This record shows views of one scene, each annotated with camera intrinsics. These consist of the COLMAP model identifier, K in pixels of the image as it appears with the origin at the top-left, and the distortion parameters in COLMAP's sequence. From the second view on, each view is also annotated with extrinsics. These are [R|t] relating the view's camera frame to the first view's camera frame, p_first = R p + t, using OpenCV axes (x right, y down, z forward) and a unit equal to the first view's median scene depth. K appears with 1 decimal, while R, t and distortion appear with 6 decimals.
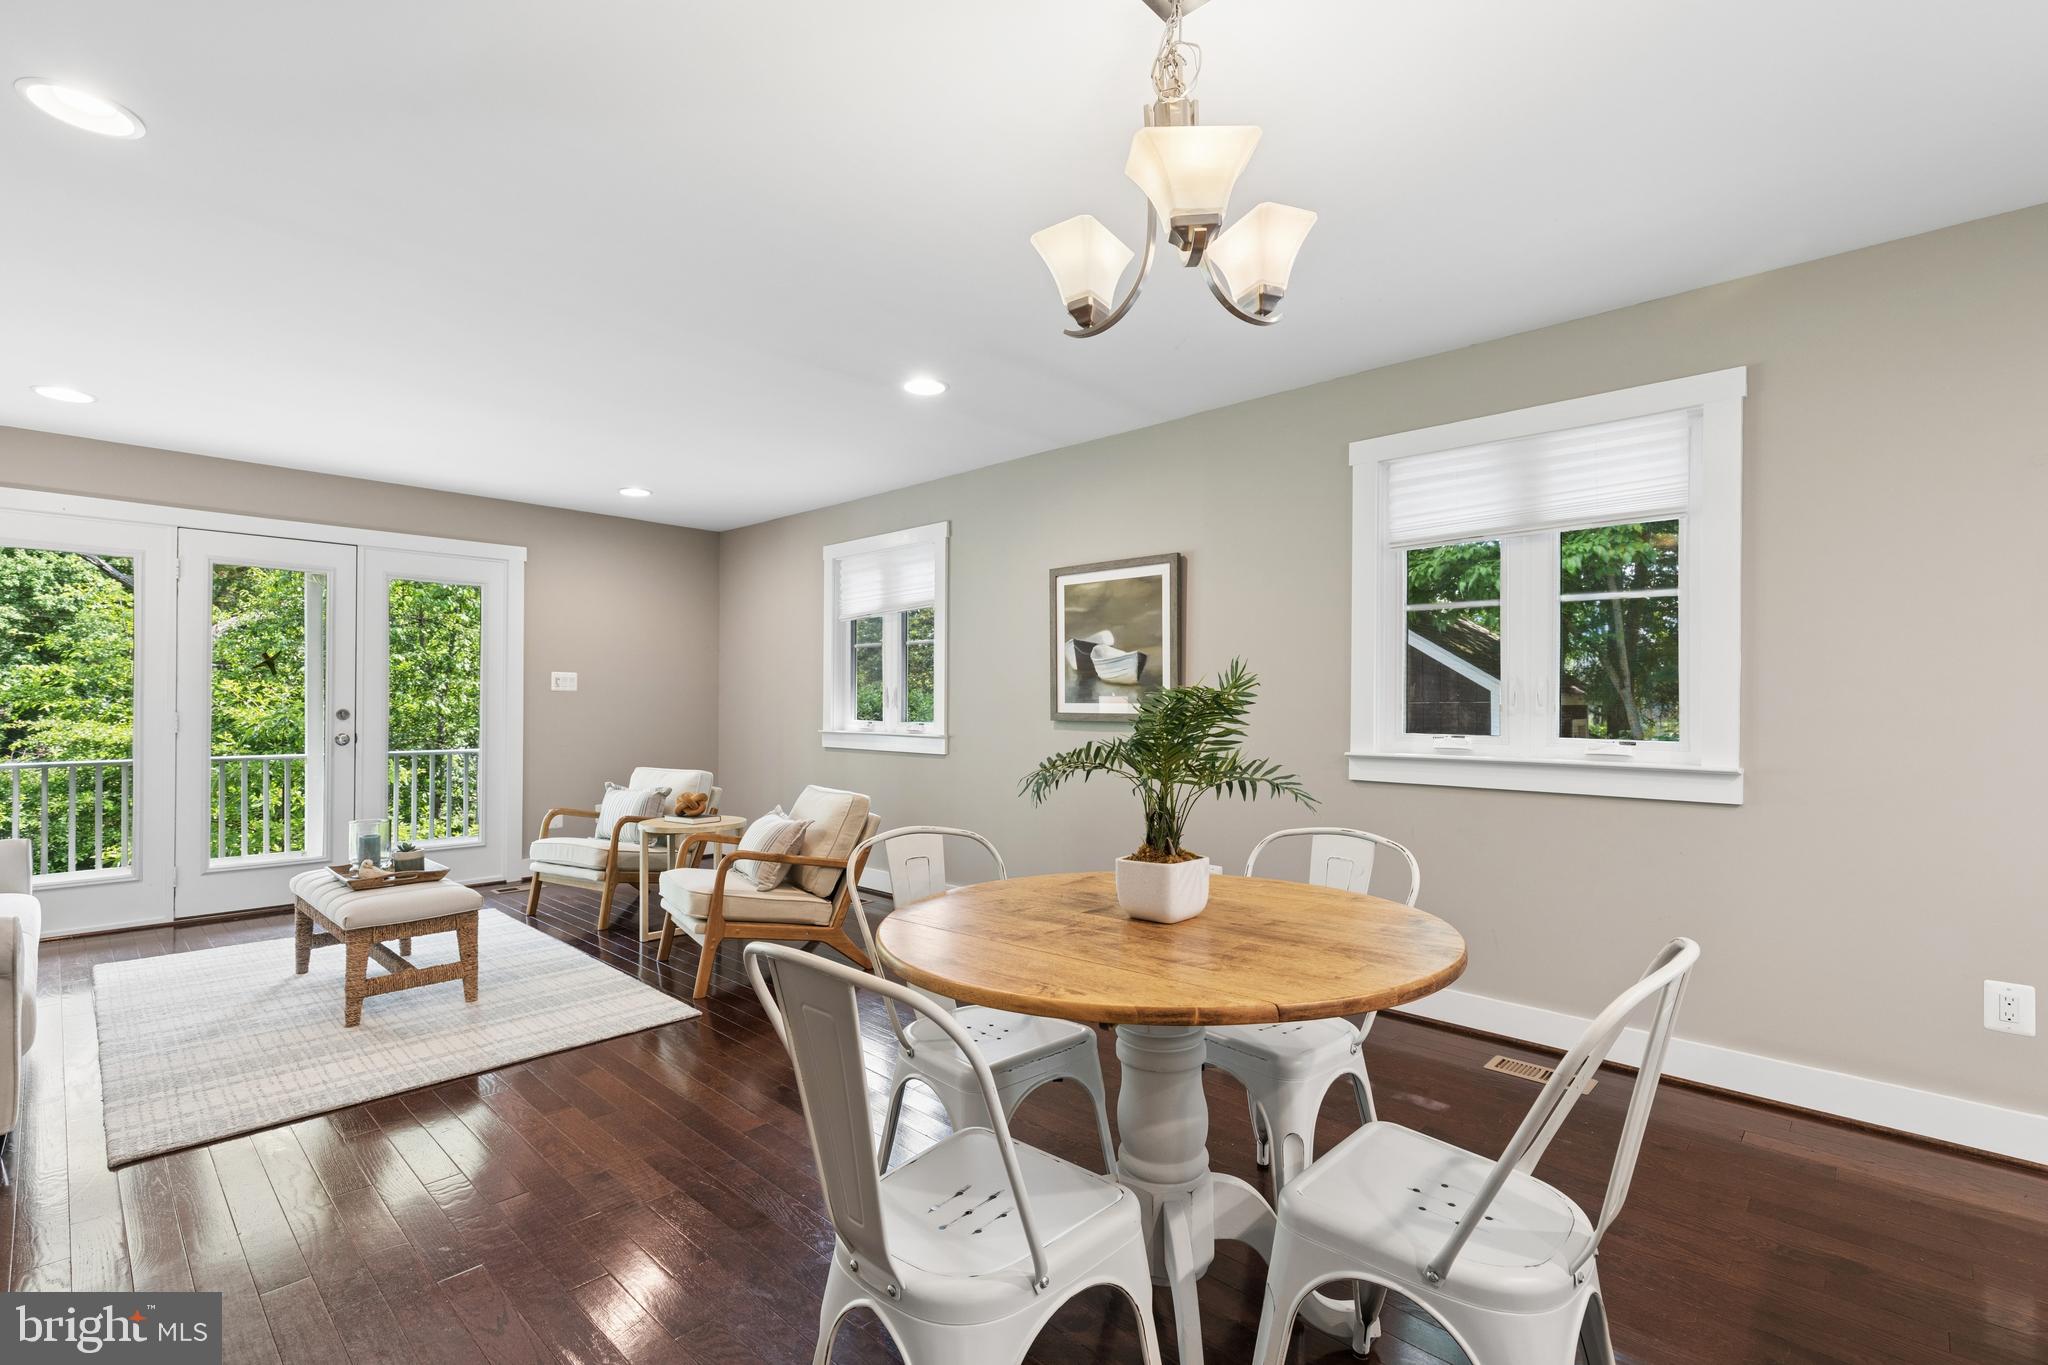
lens RADIAL K [[926.2, 0, 1031.0], [0, 926.2, 699.1], [0, 0, 1]] dist [0.011309, -0.003871]
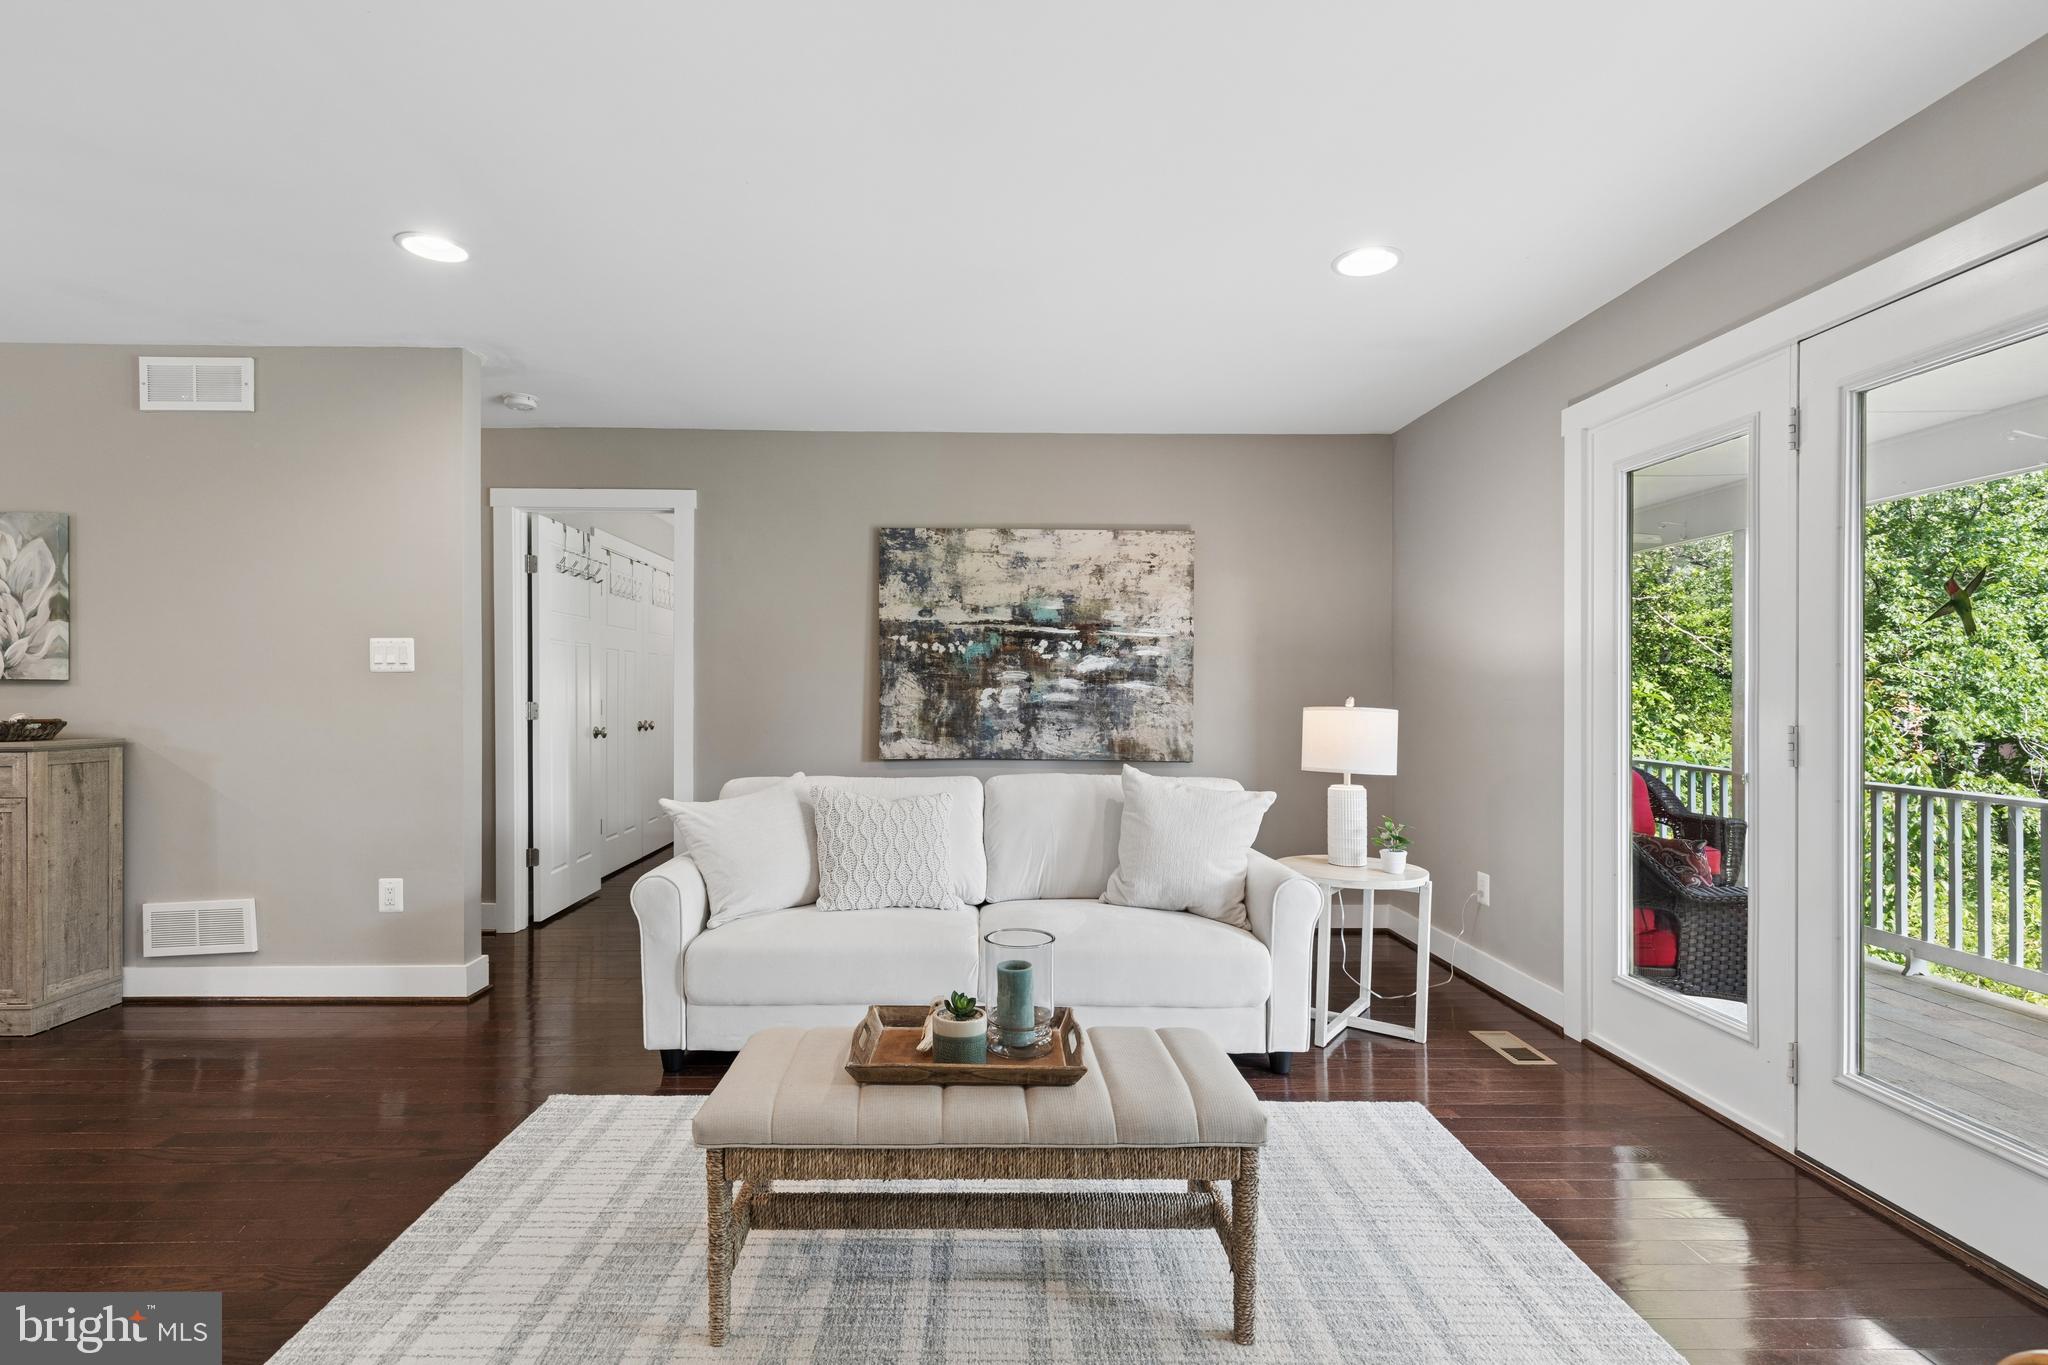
lens RADIAL K [[926.2, 0, 989.0], [0, 926.2, 700.8], [0, 0, 1]] dist [0.011309, -0.003871]
pose [[-0.716356, 0.000001, -0.697735, -0.304395], [-0.006436, 0.999957, 0.006609, 0.002194], [0.697706, 0.009225, -0.716325, 1.154126]]
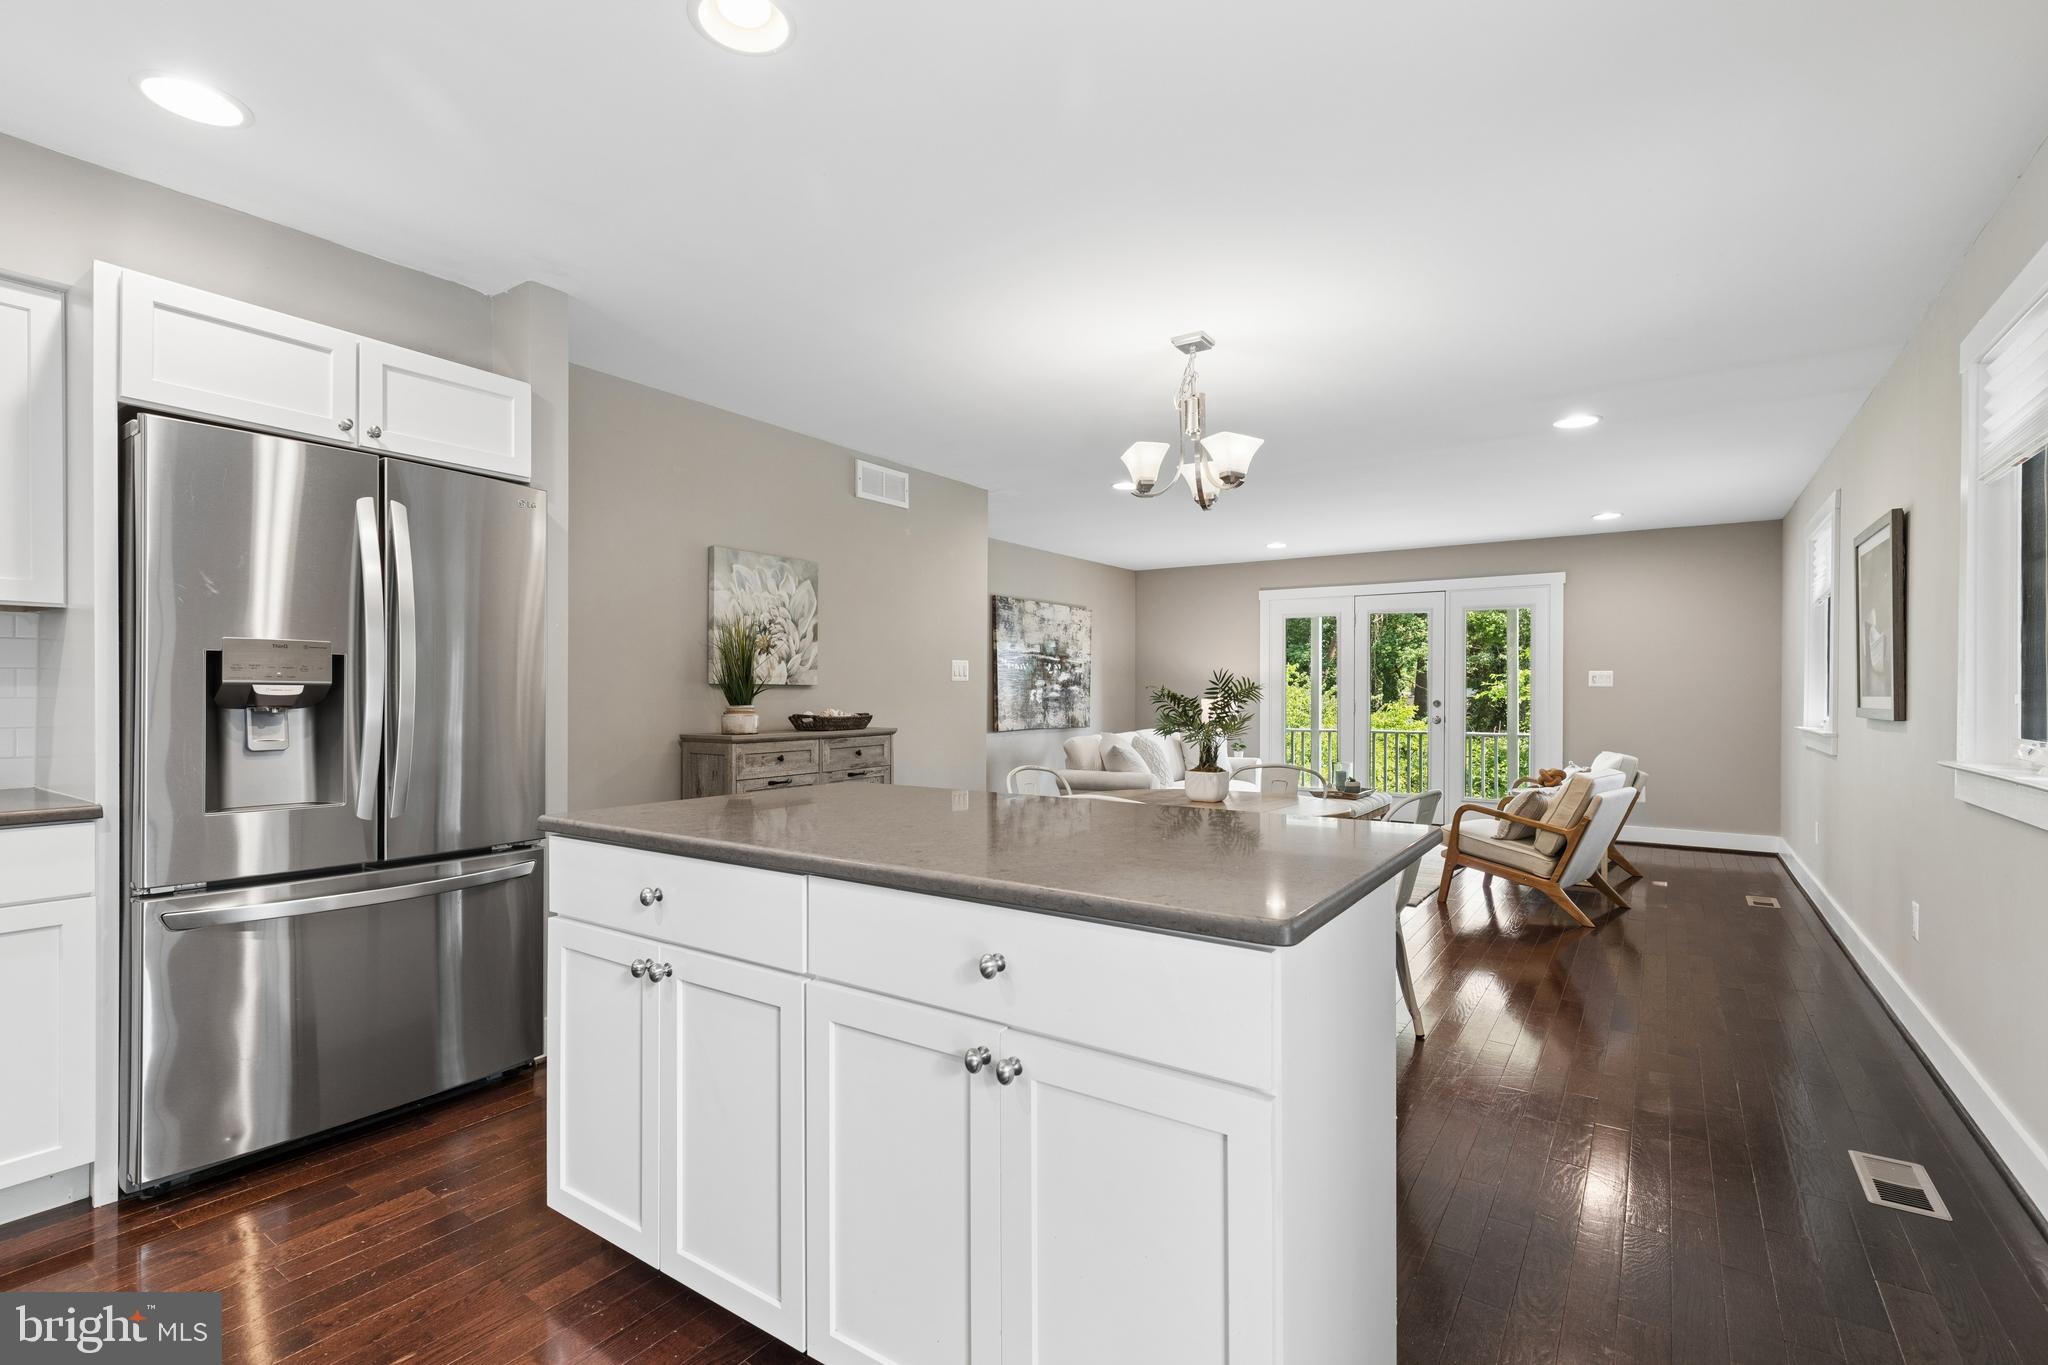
lens RADIAL K [[926.2, 0, 1024.2], [0, 926.2, 692.8], [0, 0, 1]] dist [0.011309, -0.003871]
pose [[0.156564, -0.001419, -0.987667, 0.786330], [-0.002629, 0.999995, -0.001854, 0.004646], [0.987664, 0.002887, 0.156560, 0.118703]]
